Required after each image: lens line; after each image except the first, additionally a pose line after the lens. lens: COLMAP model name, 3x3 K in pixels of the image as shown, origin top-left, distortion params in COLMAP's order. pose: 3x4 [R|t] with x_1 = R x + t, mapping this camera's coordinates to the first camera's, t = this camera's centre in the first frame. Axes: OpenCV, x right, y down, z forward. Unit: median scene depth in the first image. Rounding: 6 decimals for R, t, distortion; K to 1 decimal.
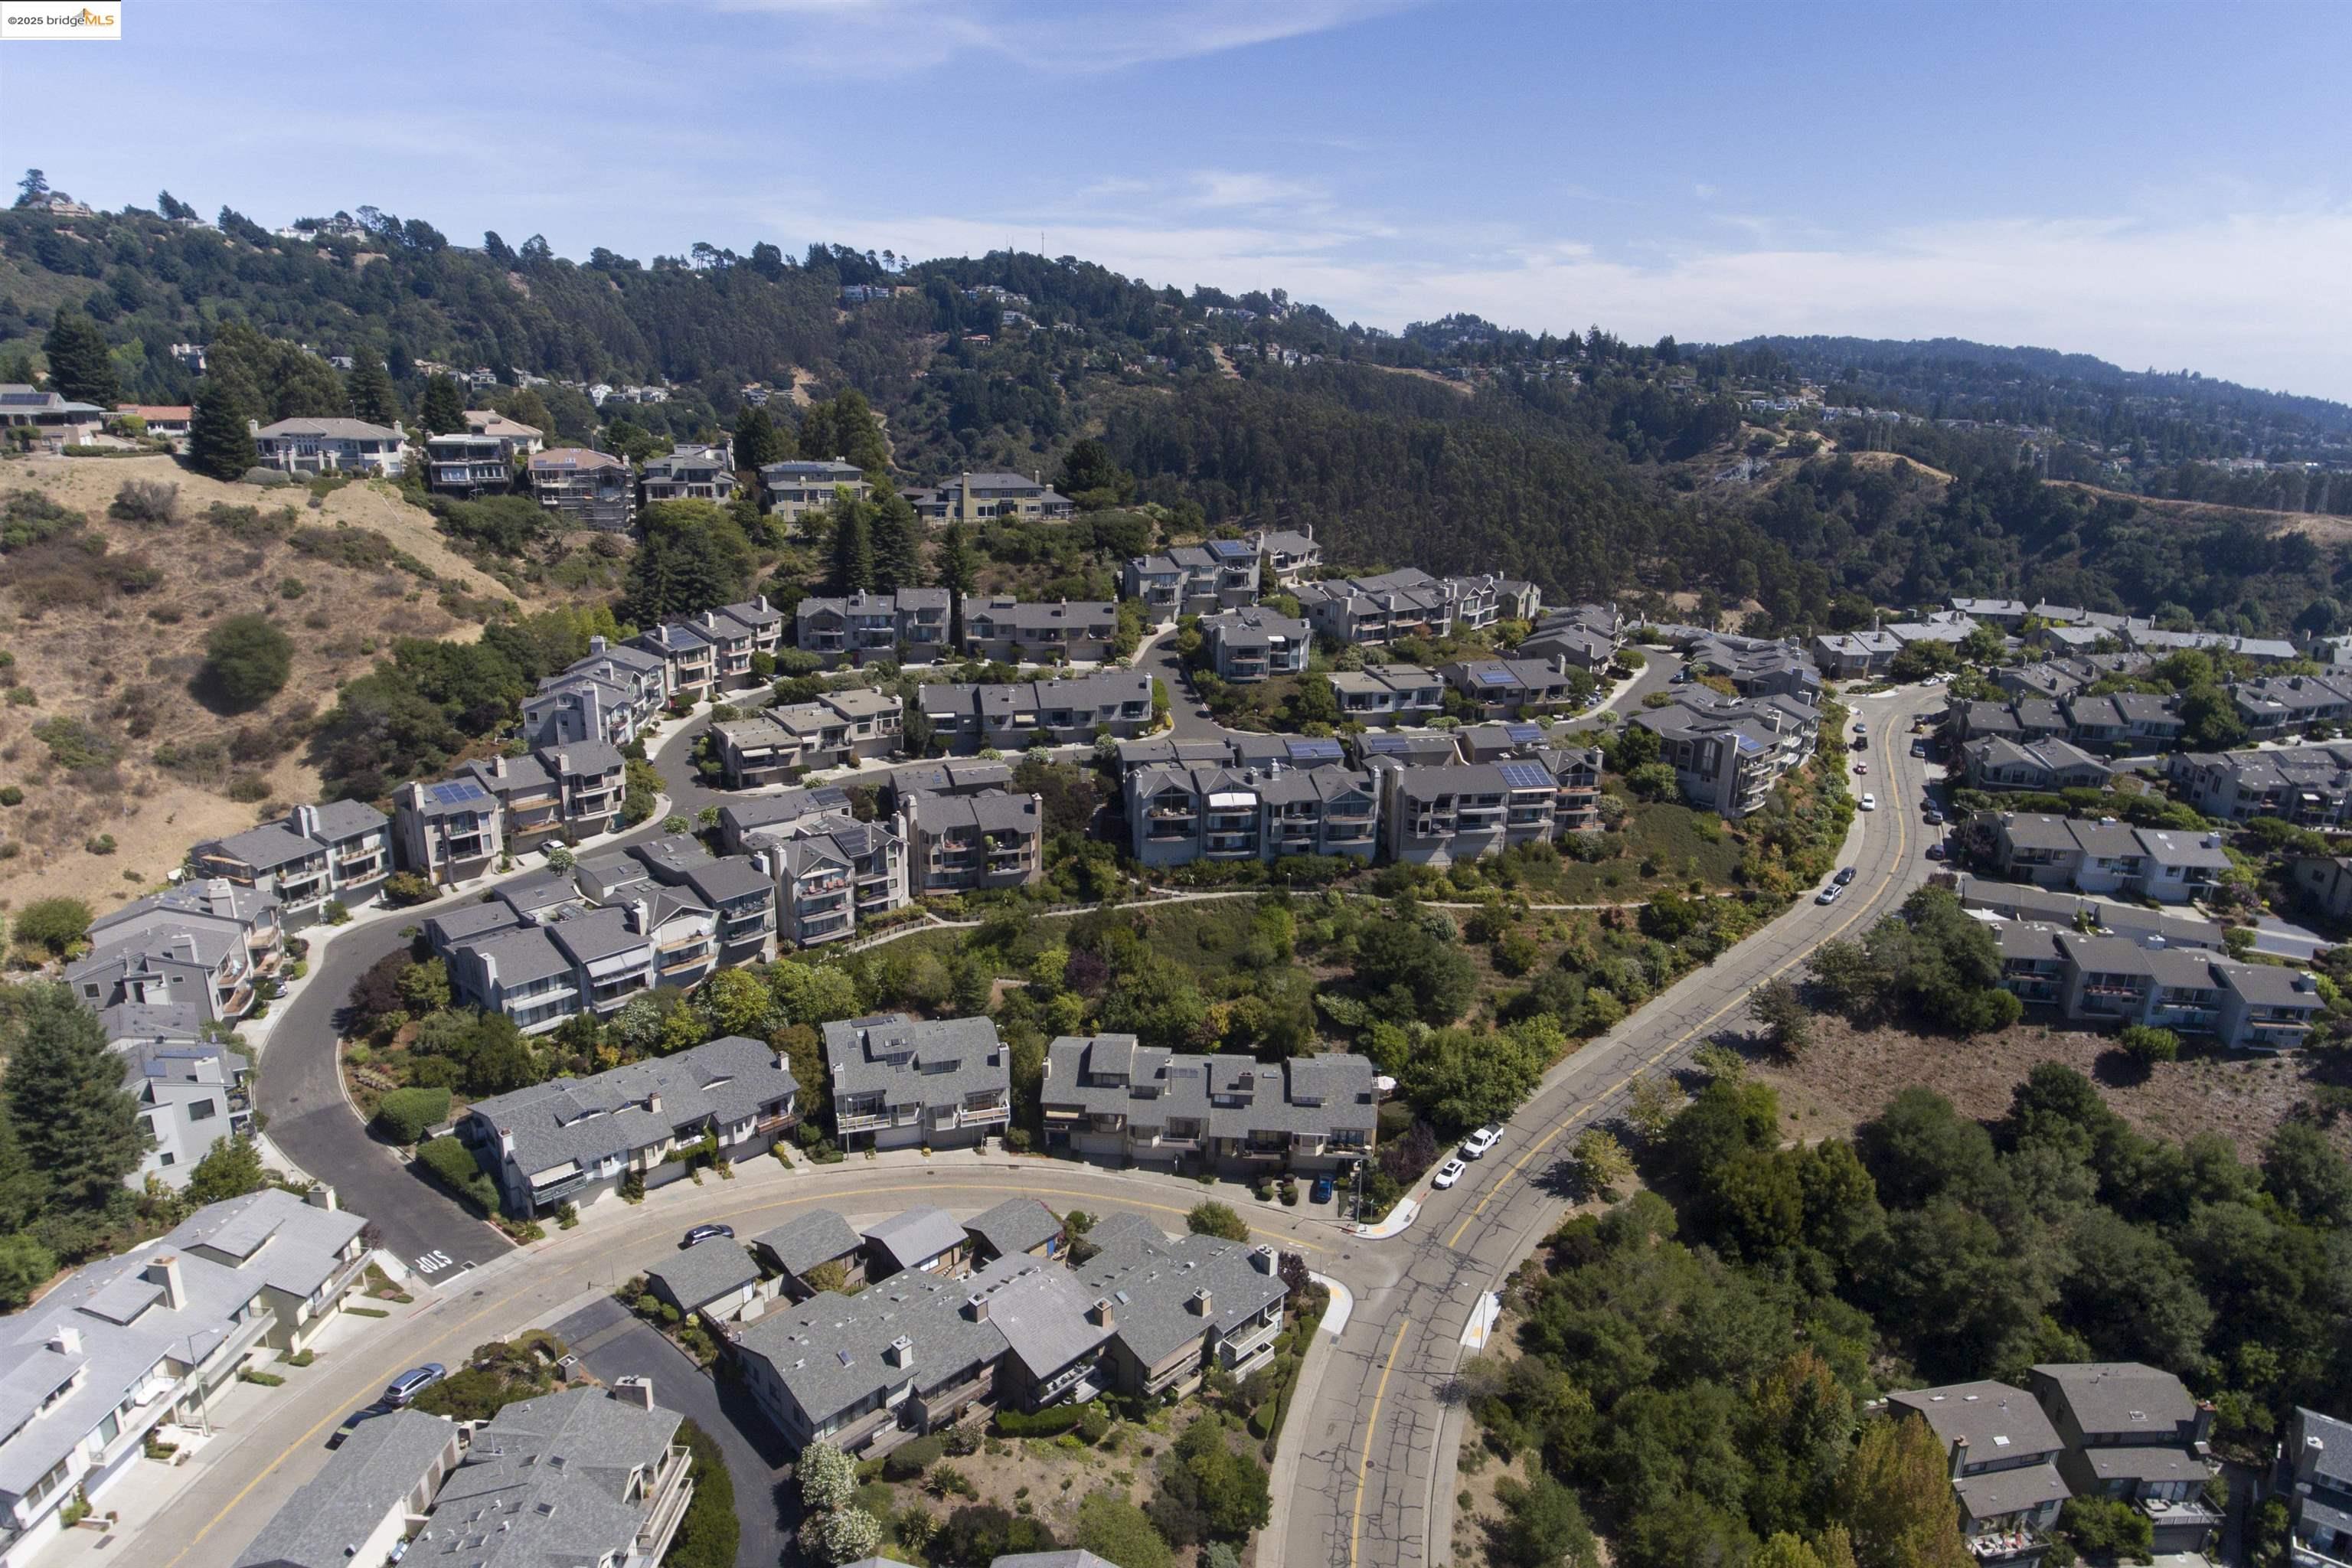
lens RADIAL K [[1399.1, 0, 1183.6], [0, 1399.1, 779.2], [0, 0, 1]] dist [-0.003036, -0.000569]
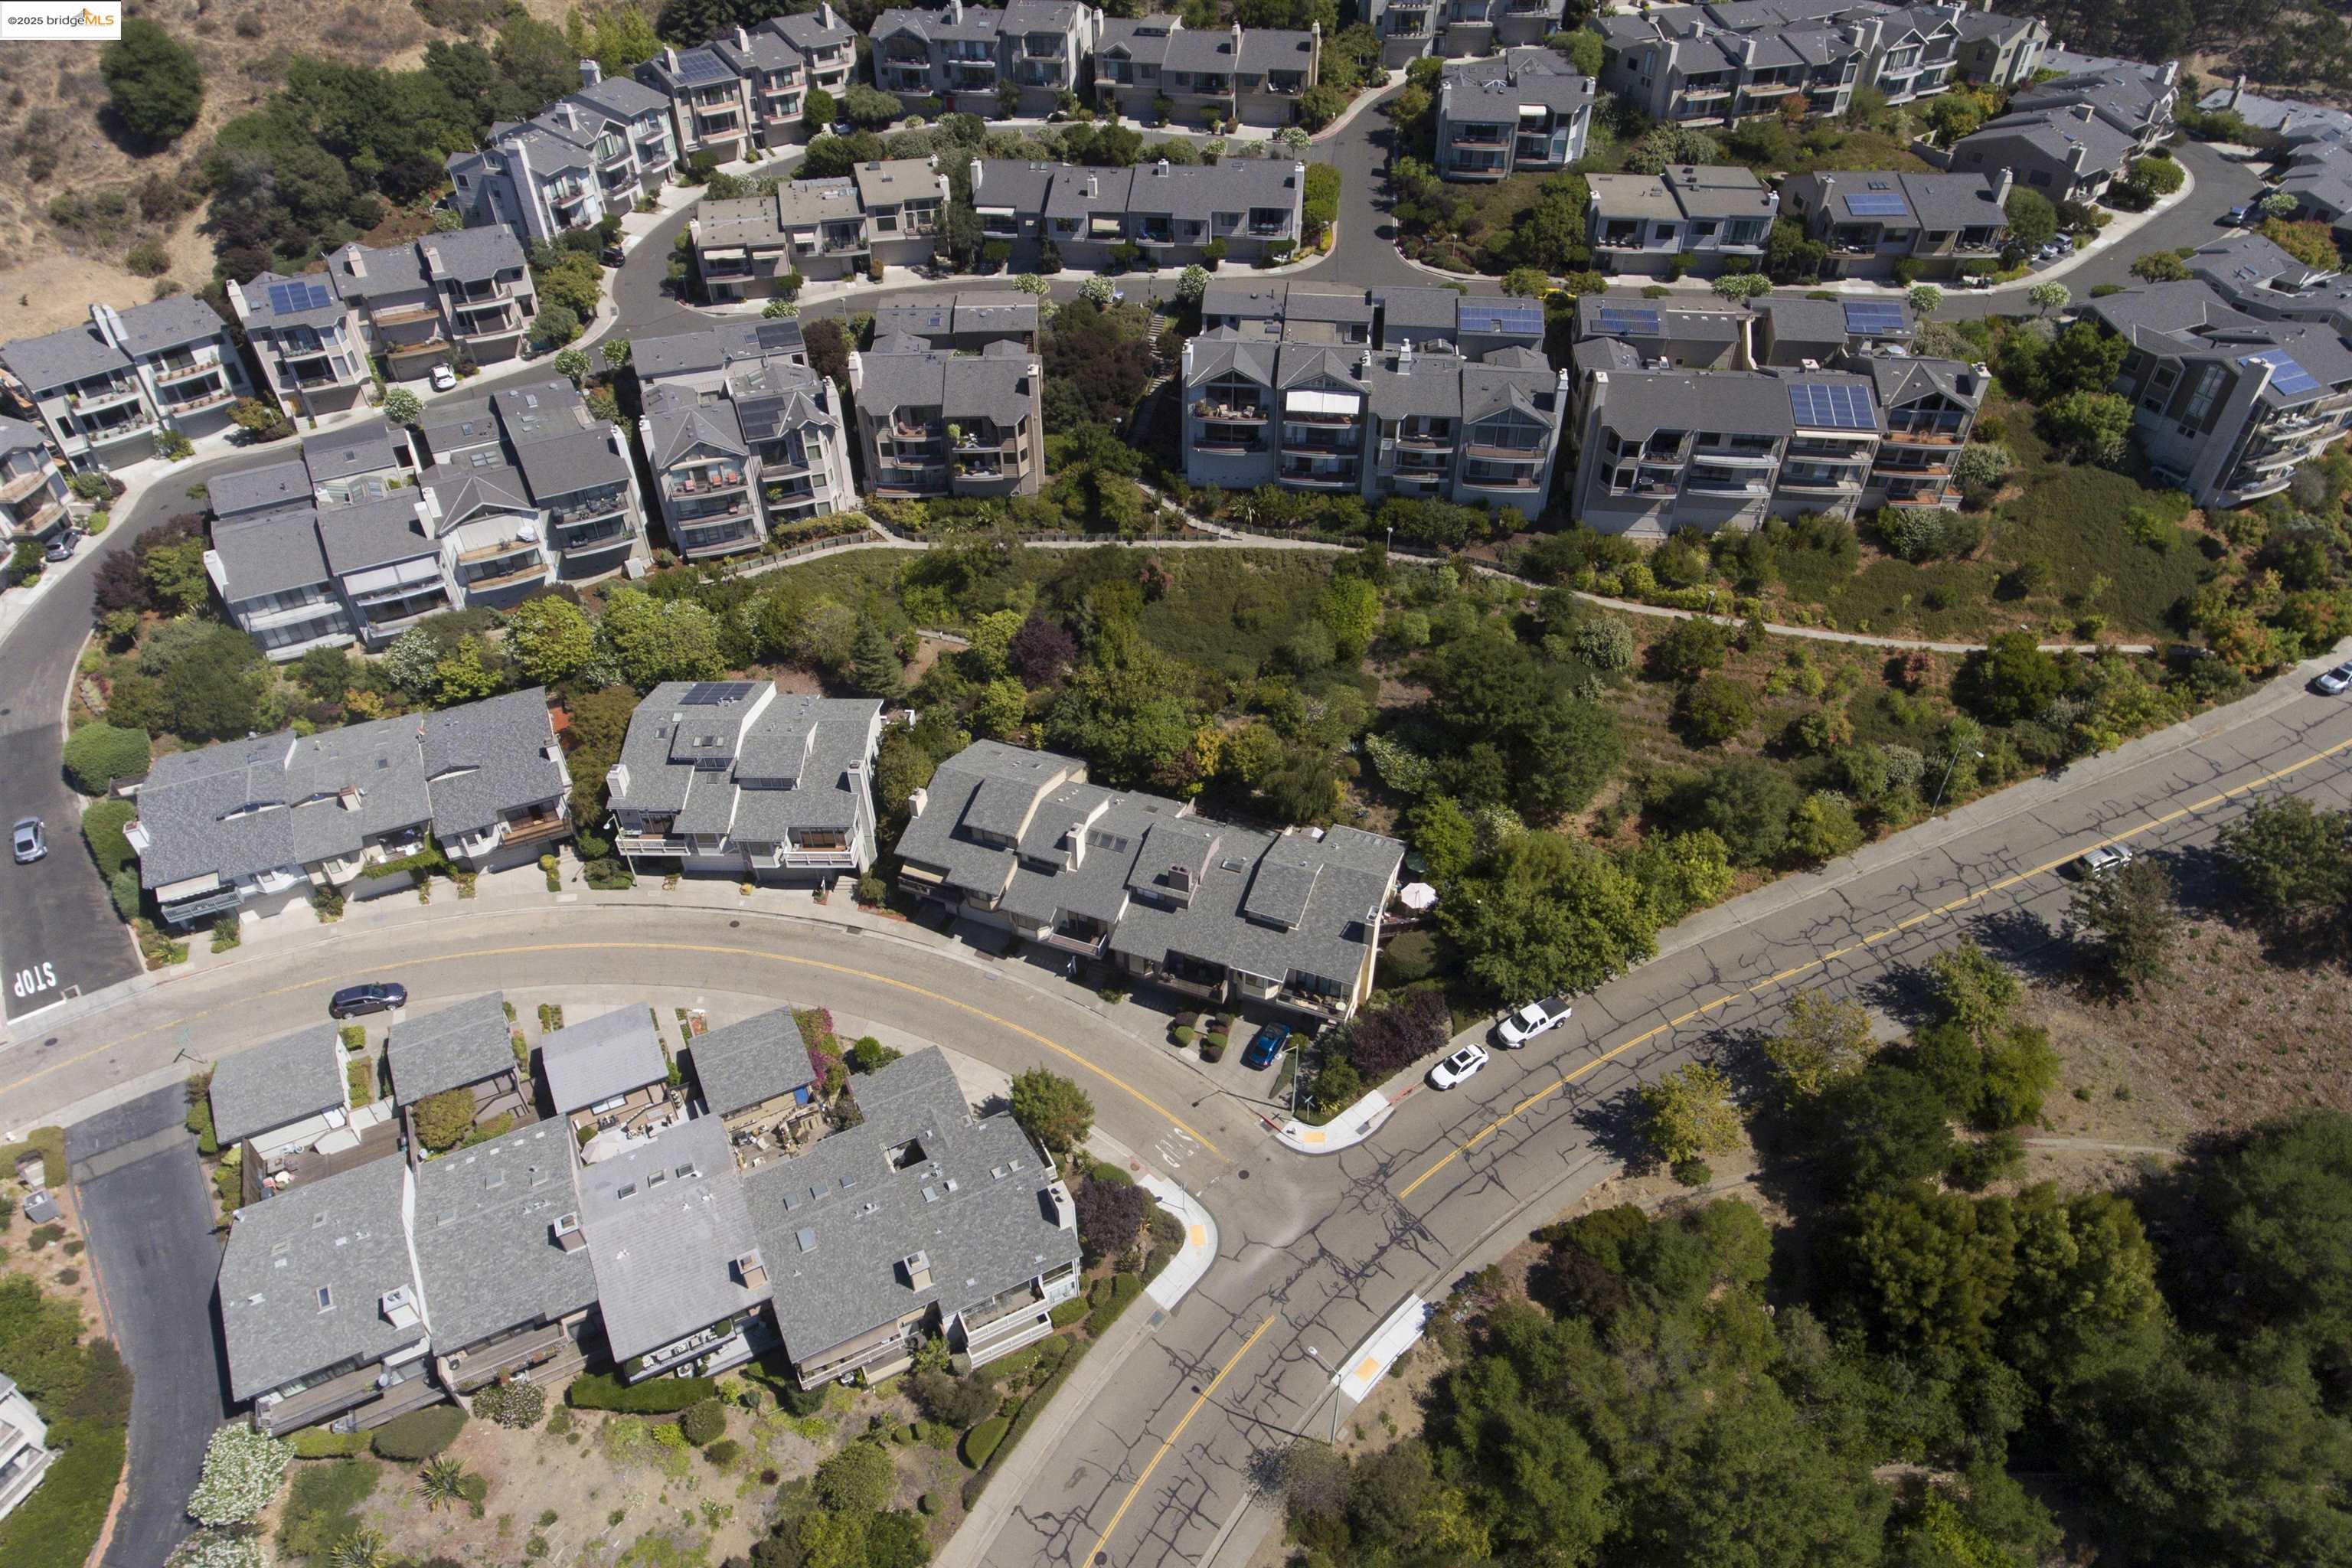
lens RADIAL K [[1399.1, 0, 1183.6], [0, 1399.1, 779.2], [0, 0, 1]] dist [-0.003036, -0.000569]
pose [[0.948919, 0.182272, -0.257545, 0.185795], [-0.069685, 0.917169, 0.392357, -0.081111], [0.307728, -0.354368, 0.883021, 0.371362]]
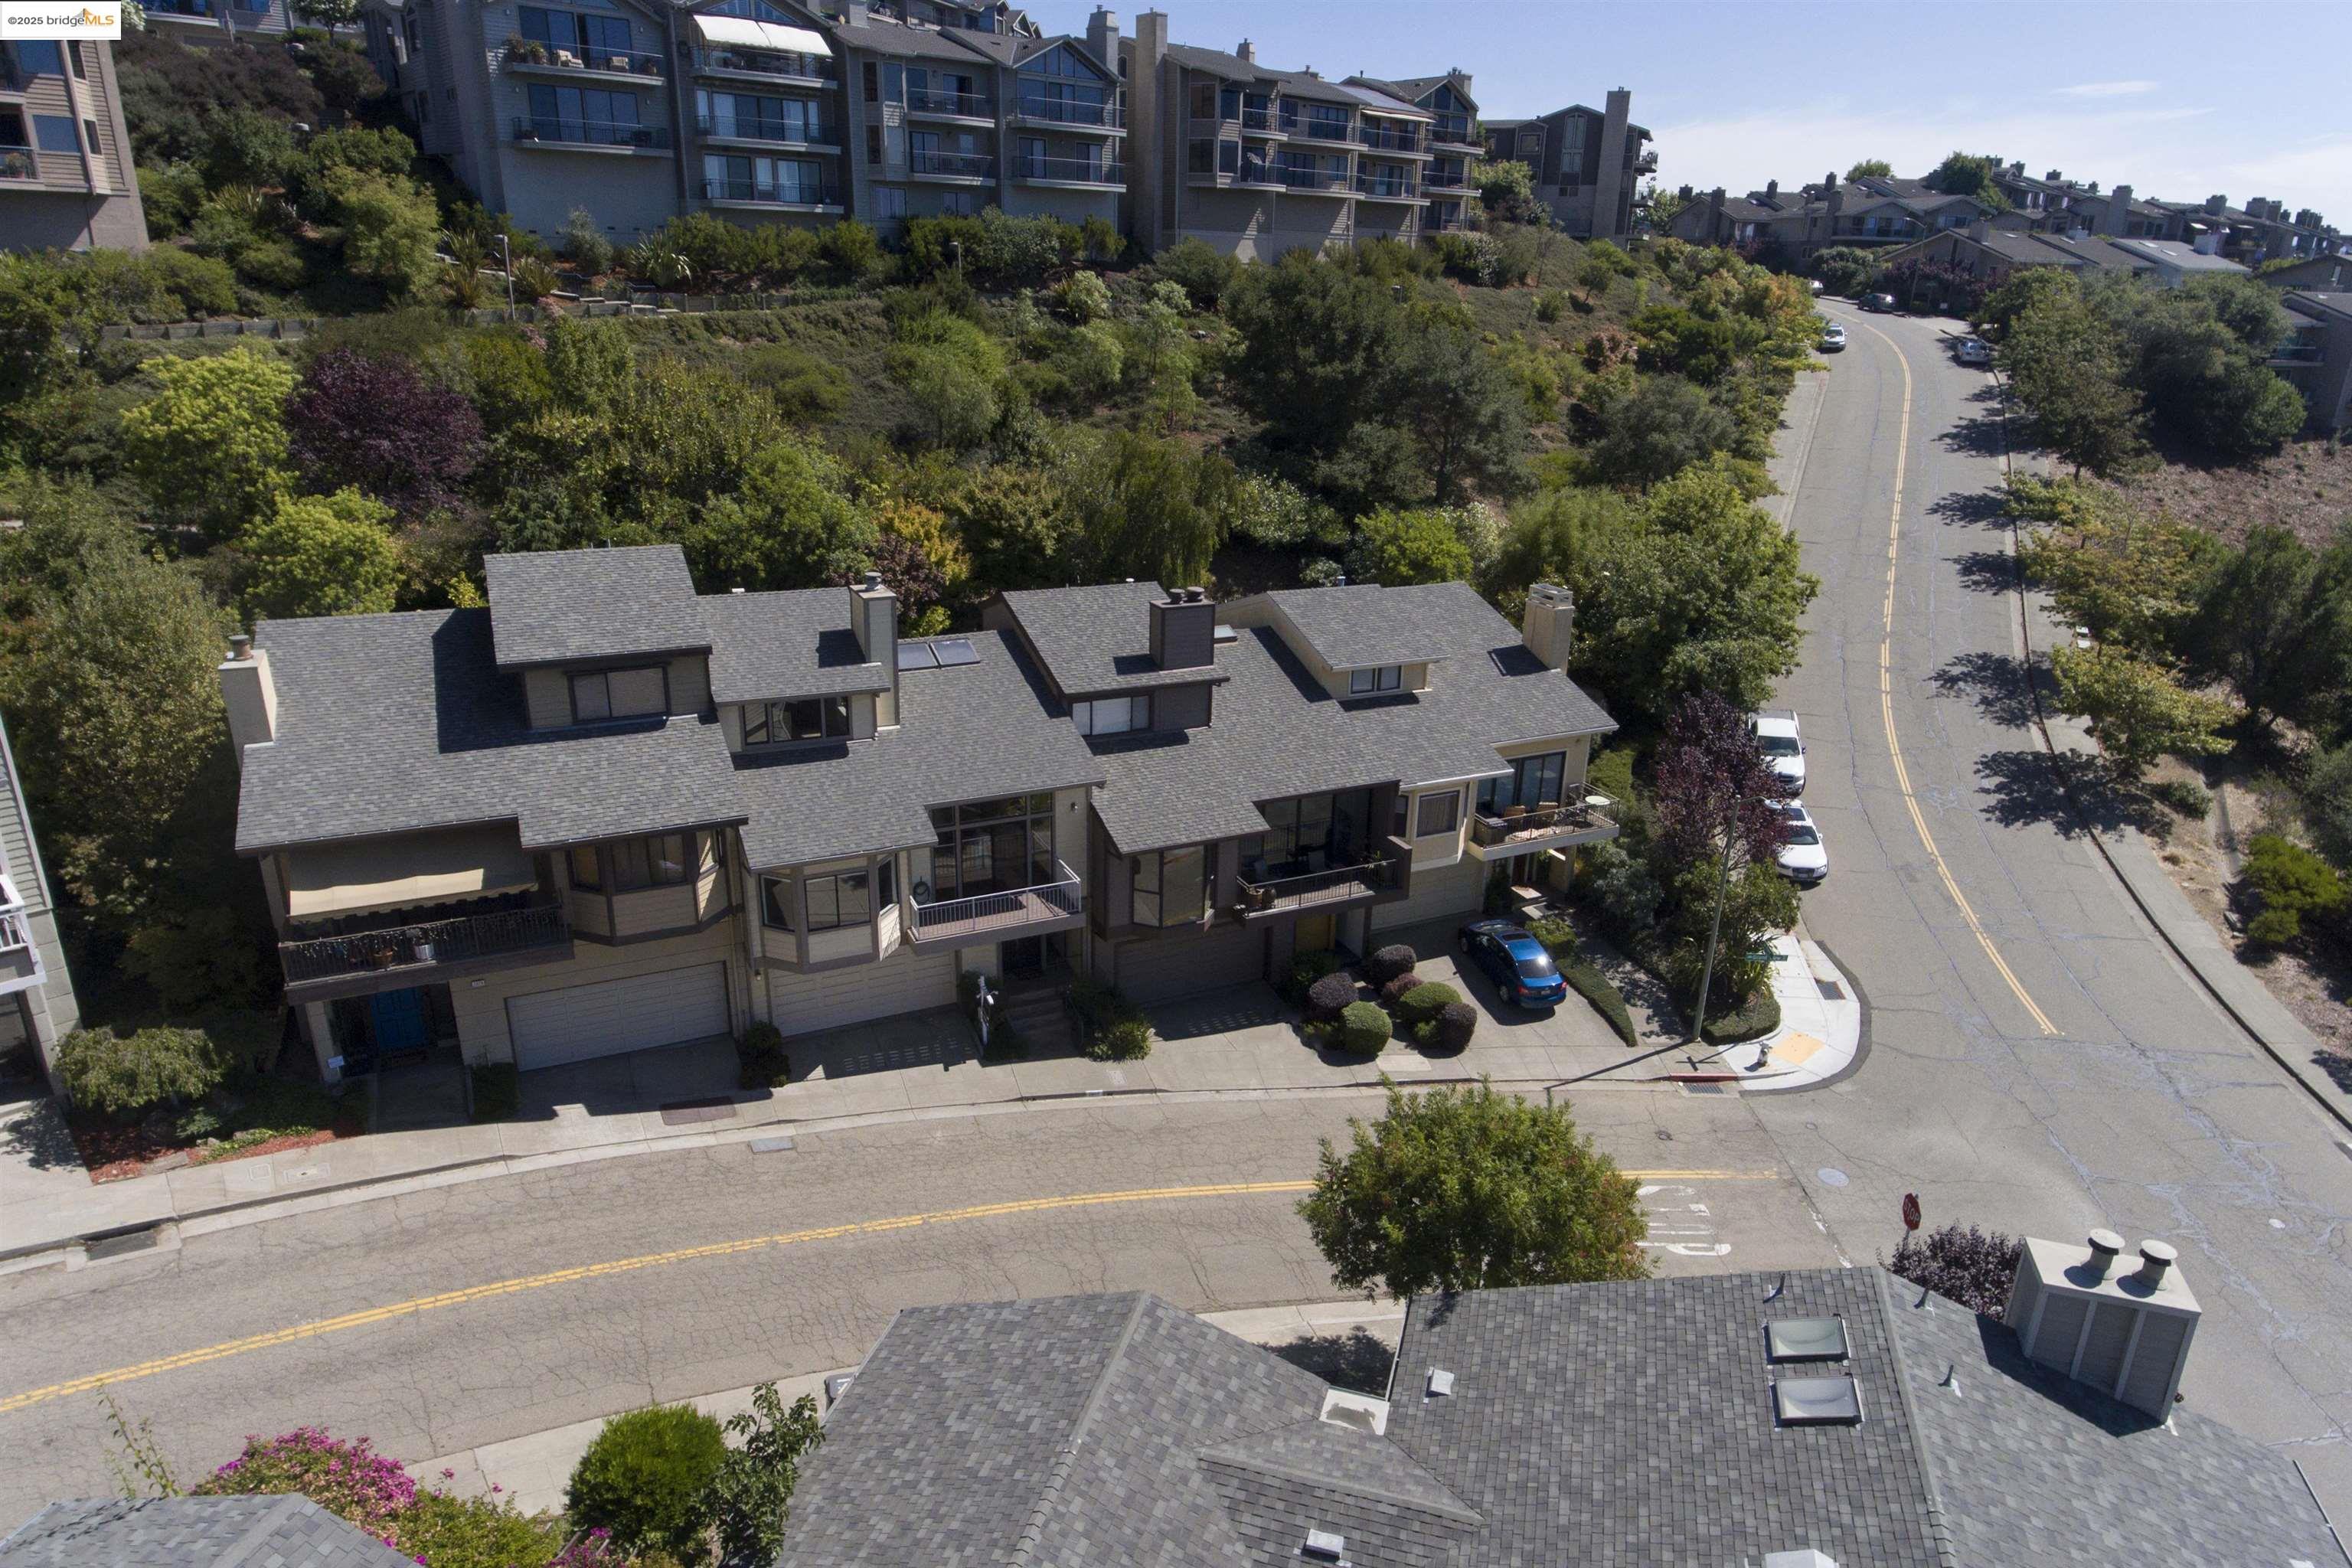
lens RADIAL K [[1411.3, 0, 1187.0], [0, 1411.3, 783.2], [0, 0, 1]] dist [-0.003137, -0.000941]
pose [[0.880295, -0.163422, 0.445392, -0.064266], [0.130822, 0.986018, 0.103223, 0.190228], [-0.456033, -0.032600, 0.889365, 0.678499]]
